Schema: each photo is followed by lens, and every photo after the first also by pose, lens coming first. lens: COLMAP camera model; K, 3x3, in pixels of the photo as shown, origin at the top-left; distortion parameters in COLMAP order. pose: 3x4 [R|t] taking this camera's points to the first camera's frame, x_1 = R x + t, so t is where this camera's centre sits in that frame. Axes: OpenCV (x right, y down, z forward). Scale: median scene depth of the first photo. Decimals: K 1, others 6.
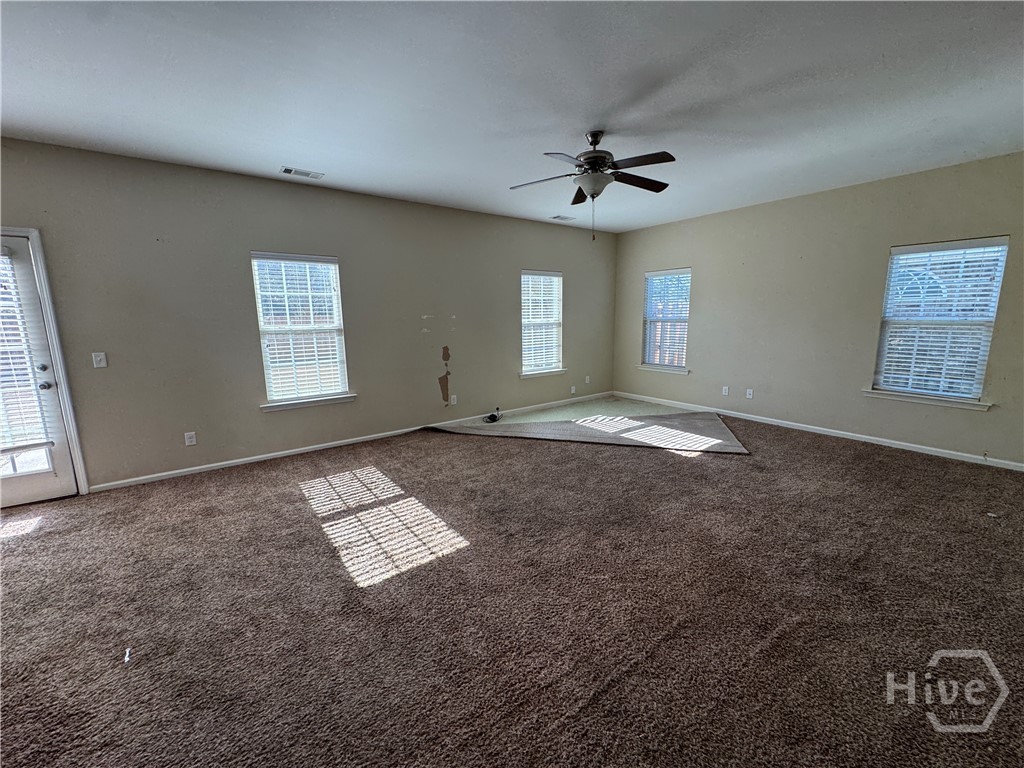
lens RADIAL K [[408.9, 0, 510.5], [0, 408.9, 384.7], [0, 0, 1]] dist [-0.004961, 0.000431]
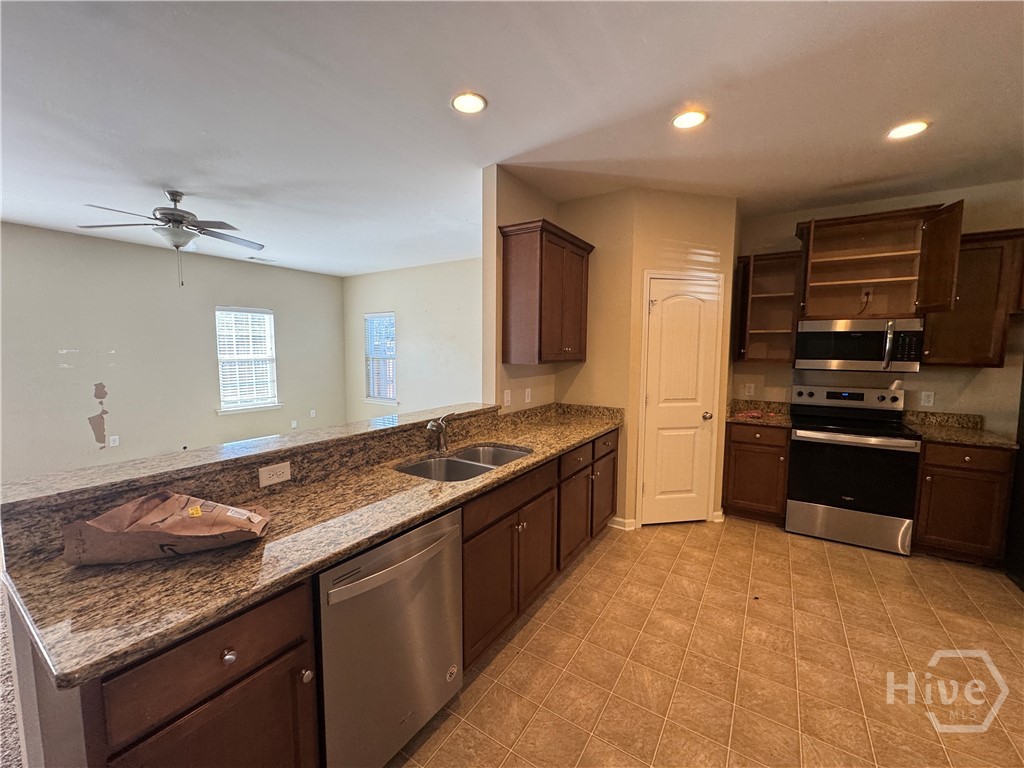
lens RADIAL K [[410.0, 0, 510.6], [0, 410.0, 383.7], [0, 0, 1]] dist [-0.003719, 0.000060]
pose [[0.936547, -0.012359, 0.350324, 0.334576], [0.042600, 0.995984, -0.078748, 0.016760], [-0.347944, 0.088675, 0.933312, -0.159897]]
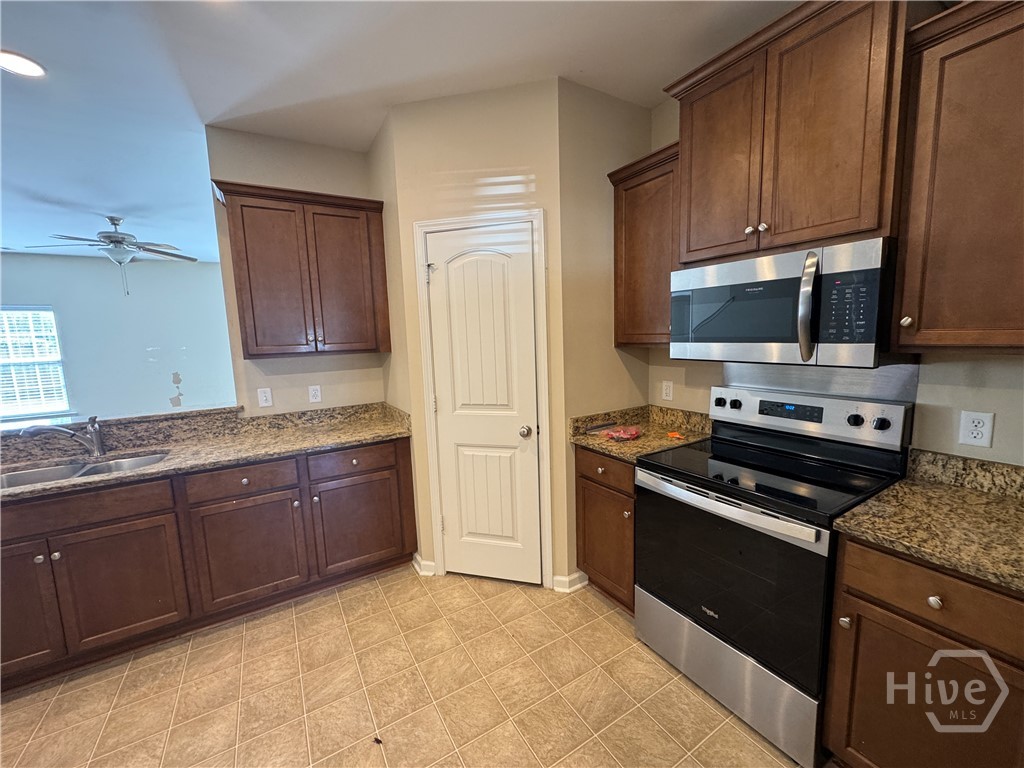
lens RADIAL K [[407.5, 0, 512.0], [0, 407.5, 384.0], [0, 0, 1]] dist [-0.004943, -0.000120]
pose [[0.995708, -0.010021, -0.092006, 0.817465], [0.005829, 0.998937, -0.045717, 0.001205], [0.092367, 0.044985, 0.994708, -0.093376]]
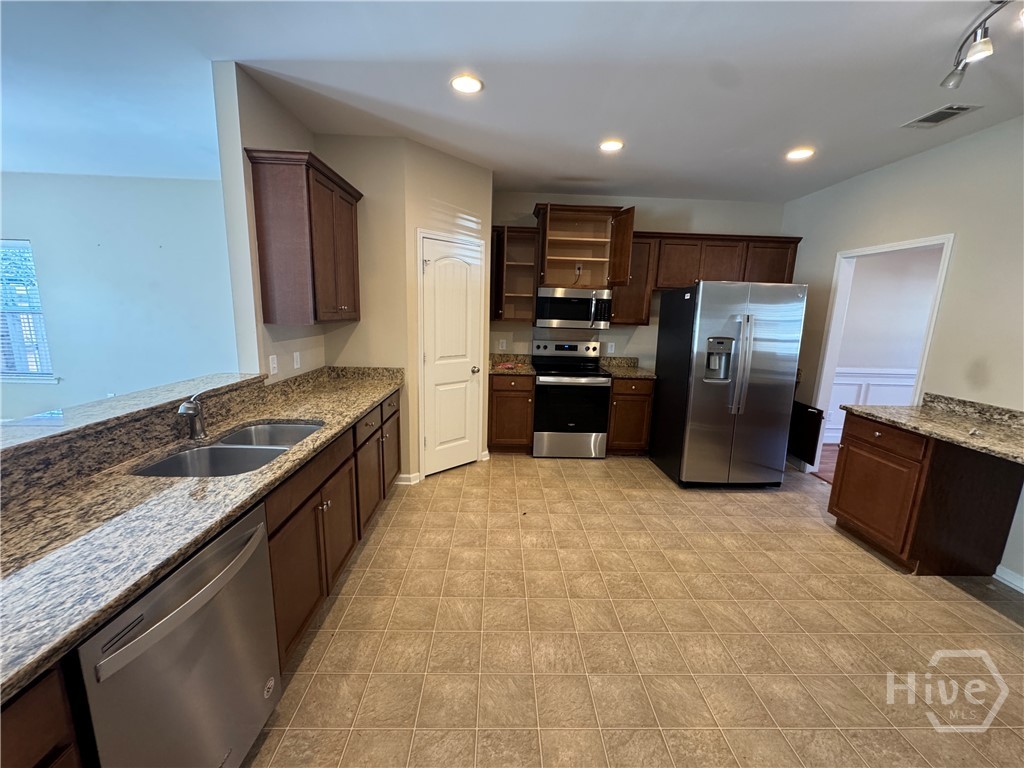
lens RADIAL K [[408.9, 0, 510.5], [0, 408.9, 384.7], [0, 0, 1]] dist [-0.004961, 0.000431]
pose [[0.570725, -0.121908, 0.812042, 0.300334], [0.104515, 0.991660, 0.075417, 0.008630], [-0.814463, 0.041828, 0.578706, -0.131632]]
